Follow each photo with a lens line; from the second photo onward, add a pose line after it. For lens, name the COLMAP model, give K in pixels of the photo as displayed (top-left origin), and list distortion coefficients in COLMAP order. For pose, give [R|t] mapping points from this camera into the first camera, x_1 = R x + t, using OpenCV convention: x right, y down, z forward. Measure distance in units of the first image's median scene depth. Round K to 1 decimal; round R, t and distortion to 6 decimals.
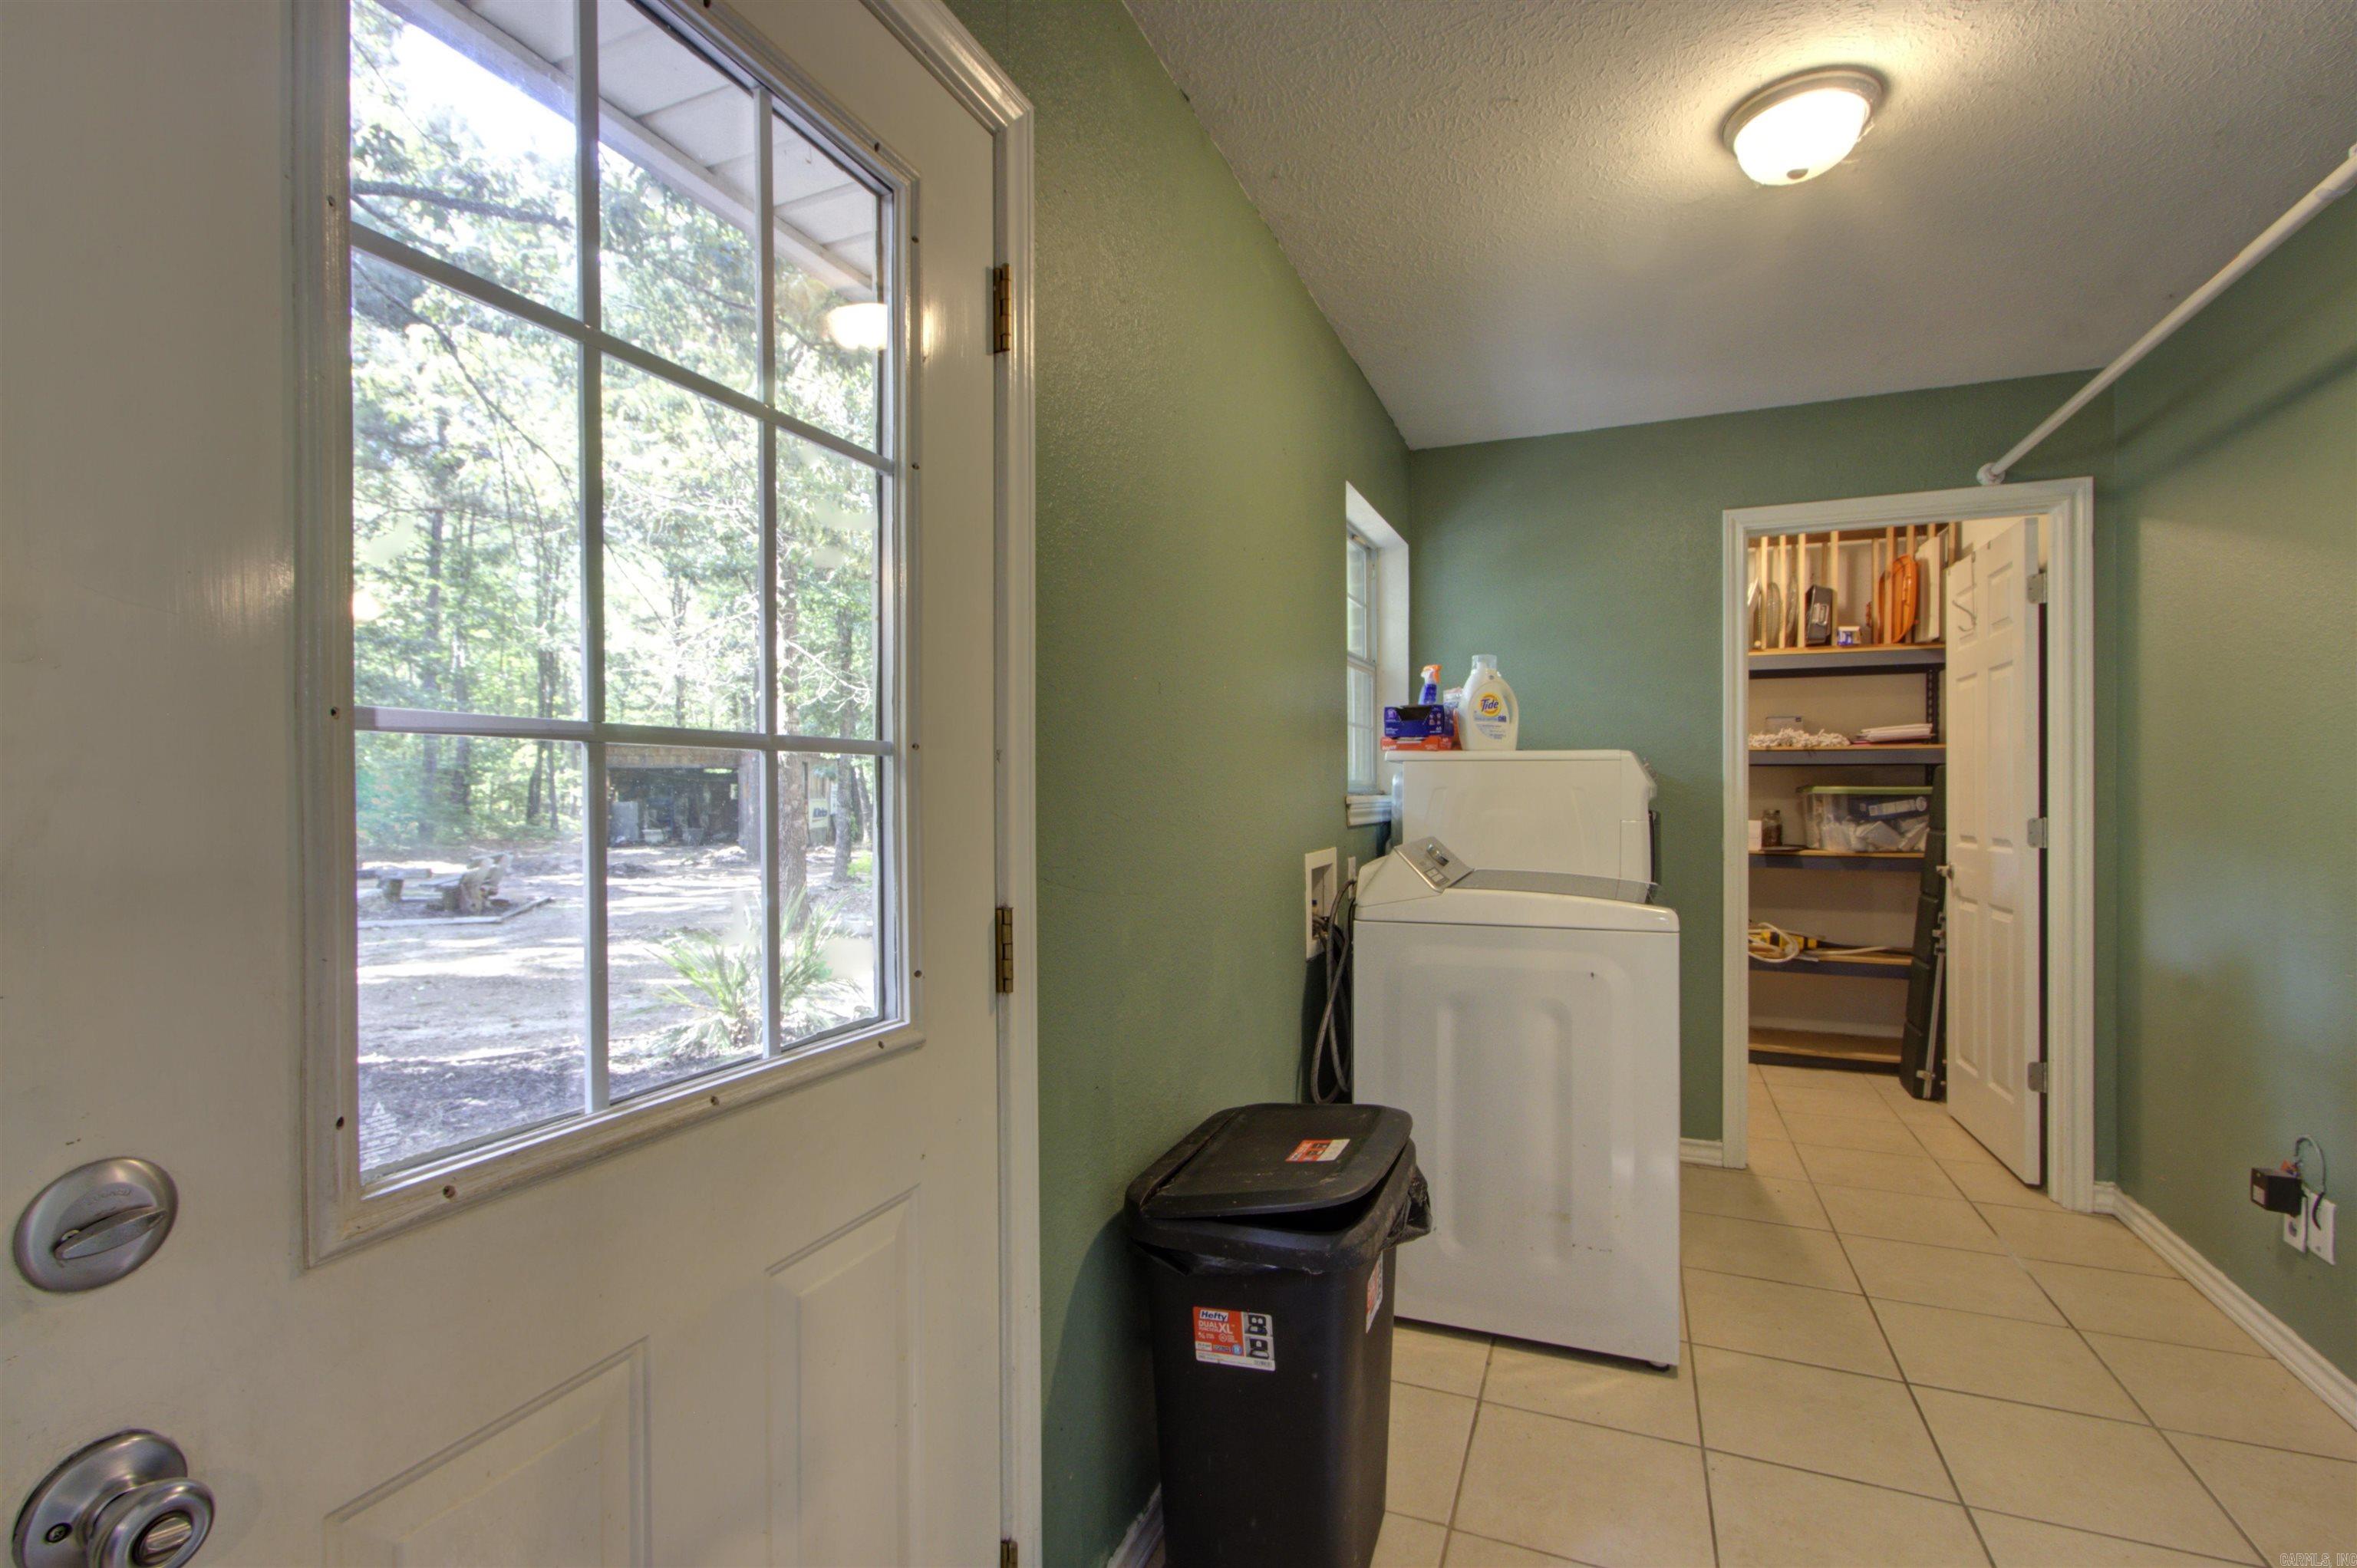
lens RADIAL K [[1057.2, 0, 1178.5], [0, 1057.2, 784.0], [0, 0, 1]] dist [0.001095, 0.000100]
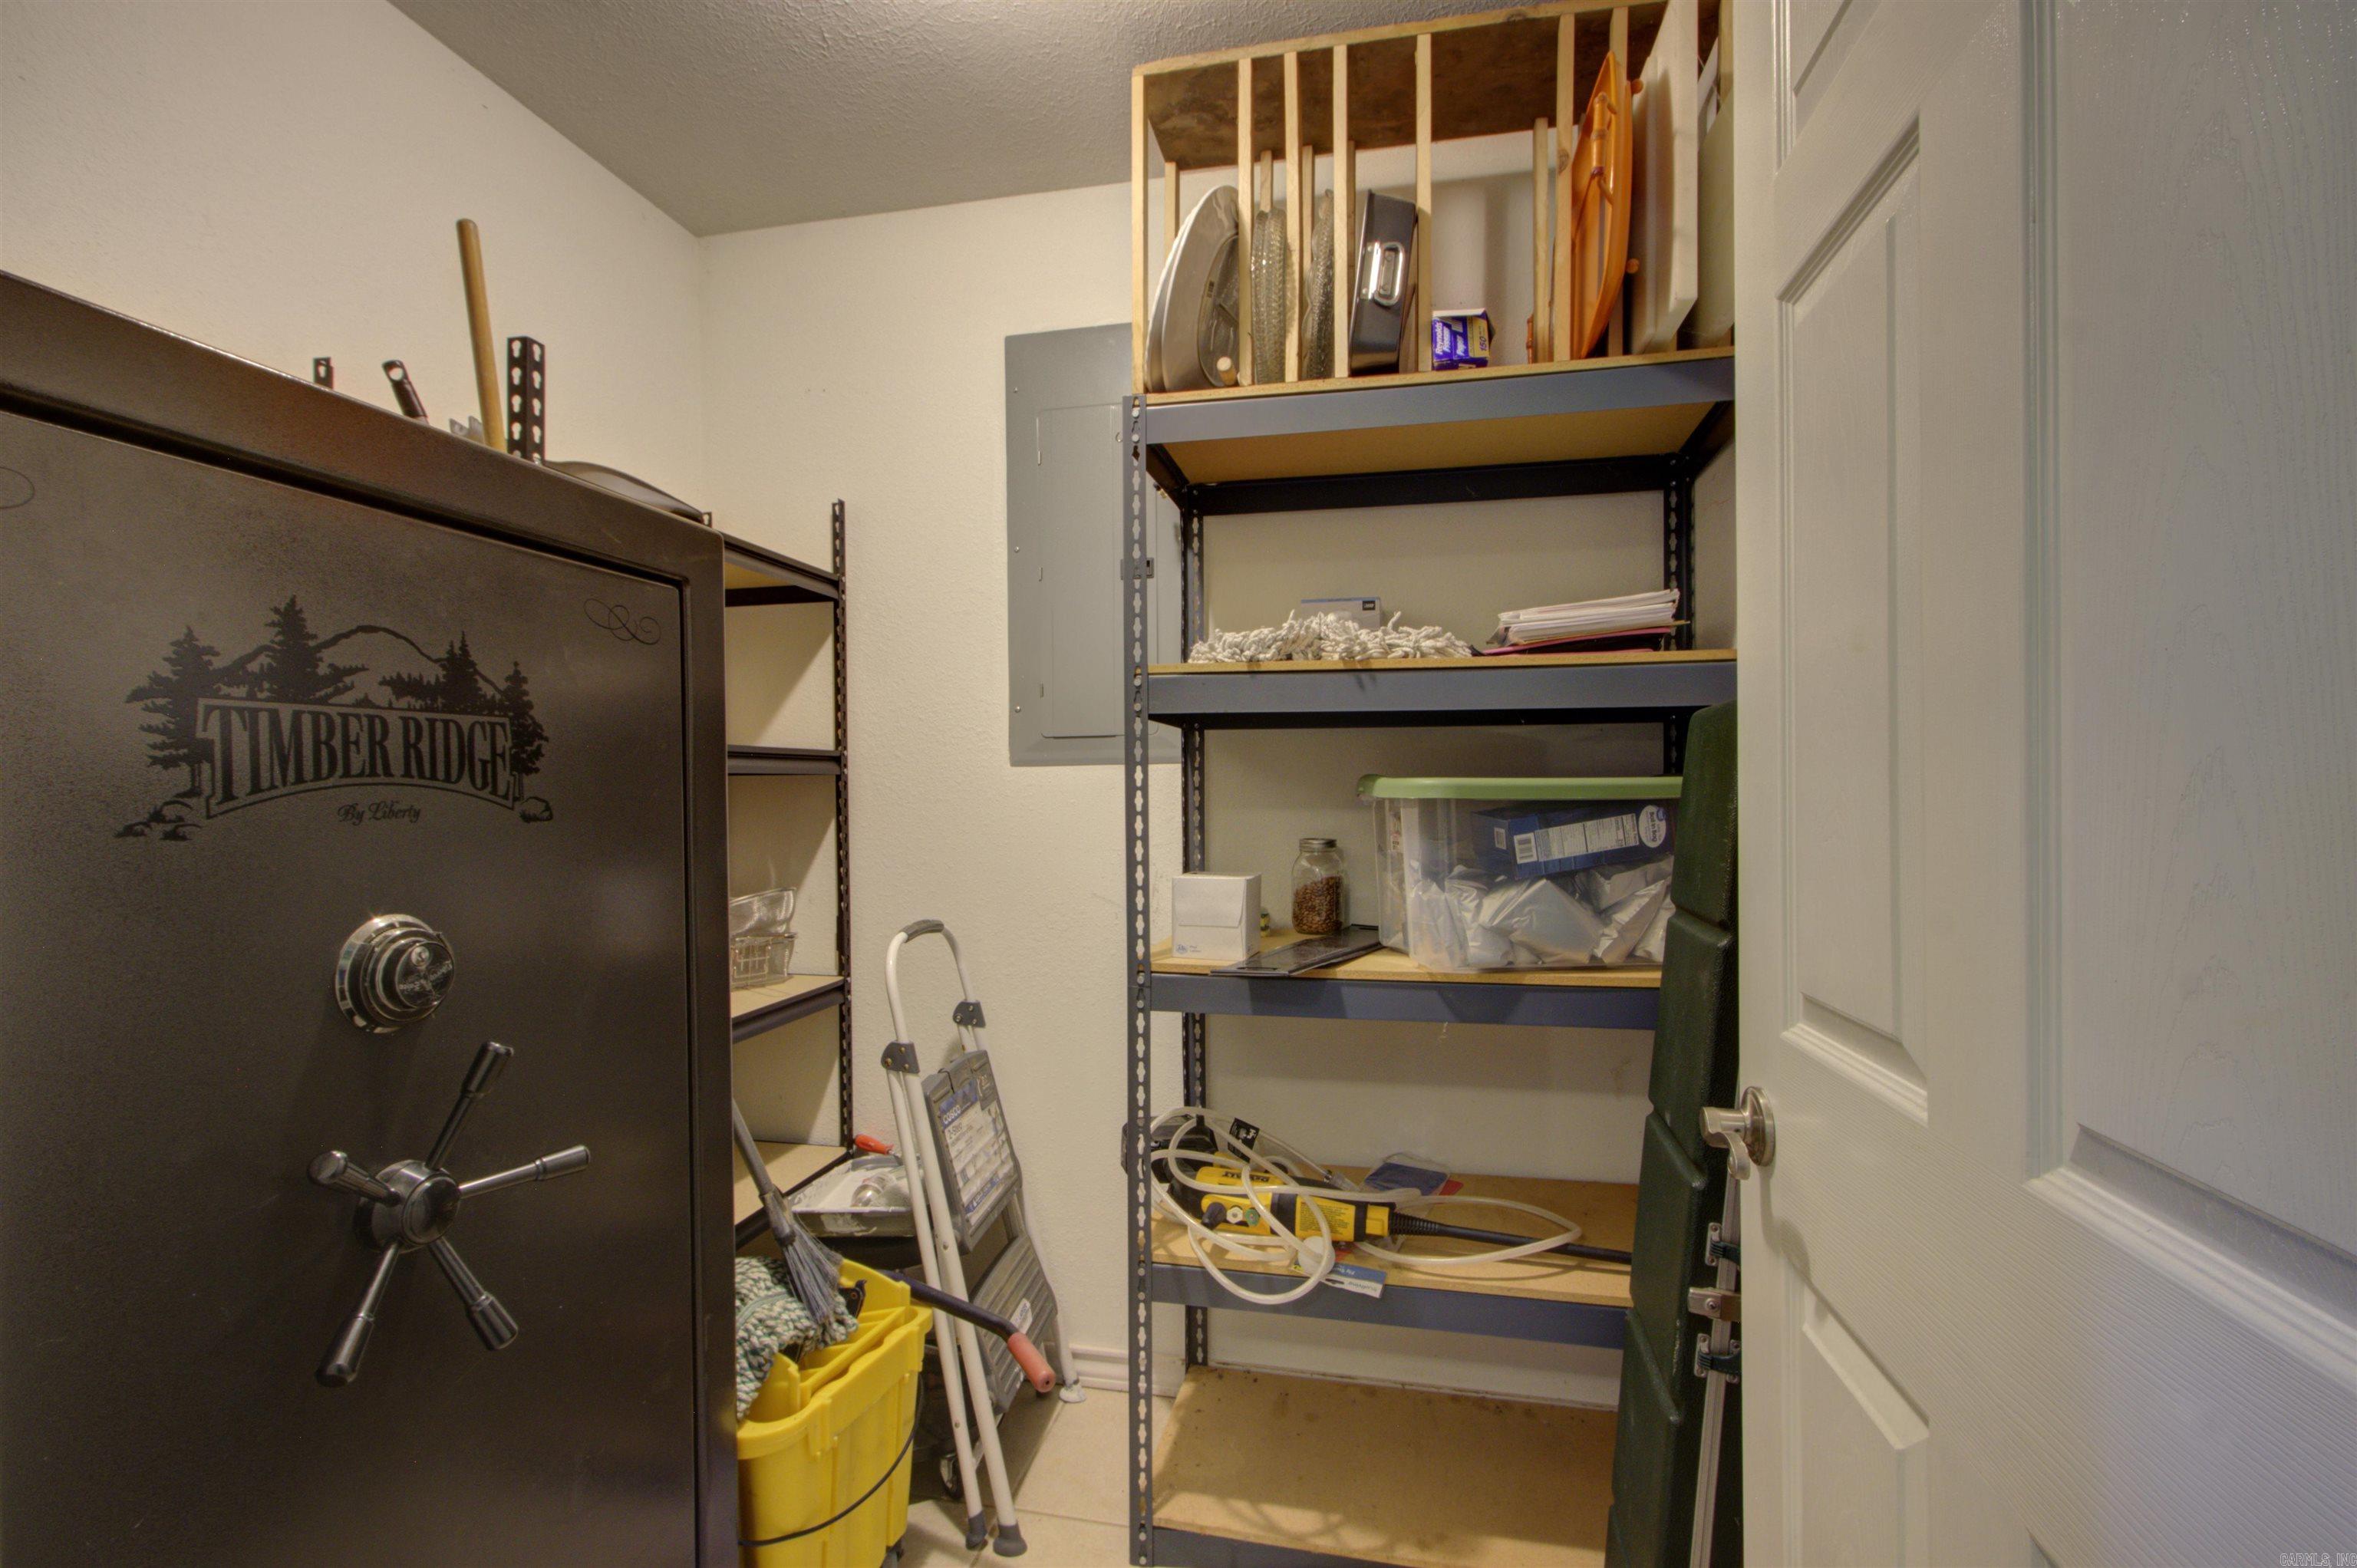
lens RADIAL K [[1092.8, 0, 1178.5], [0, 1092.8, 784.0], [0, 0, 1]] dist [0.025660, 0.000114]
pose [[0.981870, -0.008929, 0.189345, 0.479763], [0.009257, 0.999957, -0.000848, 0.003824], [-0.189329, 0.002585, 0.981910, 0.673851]]
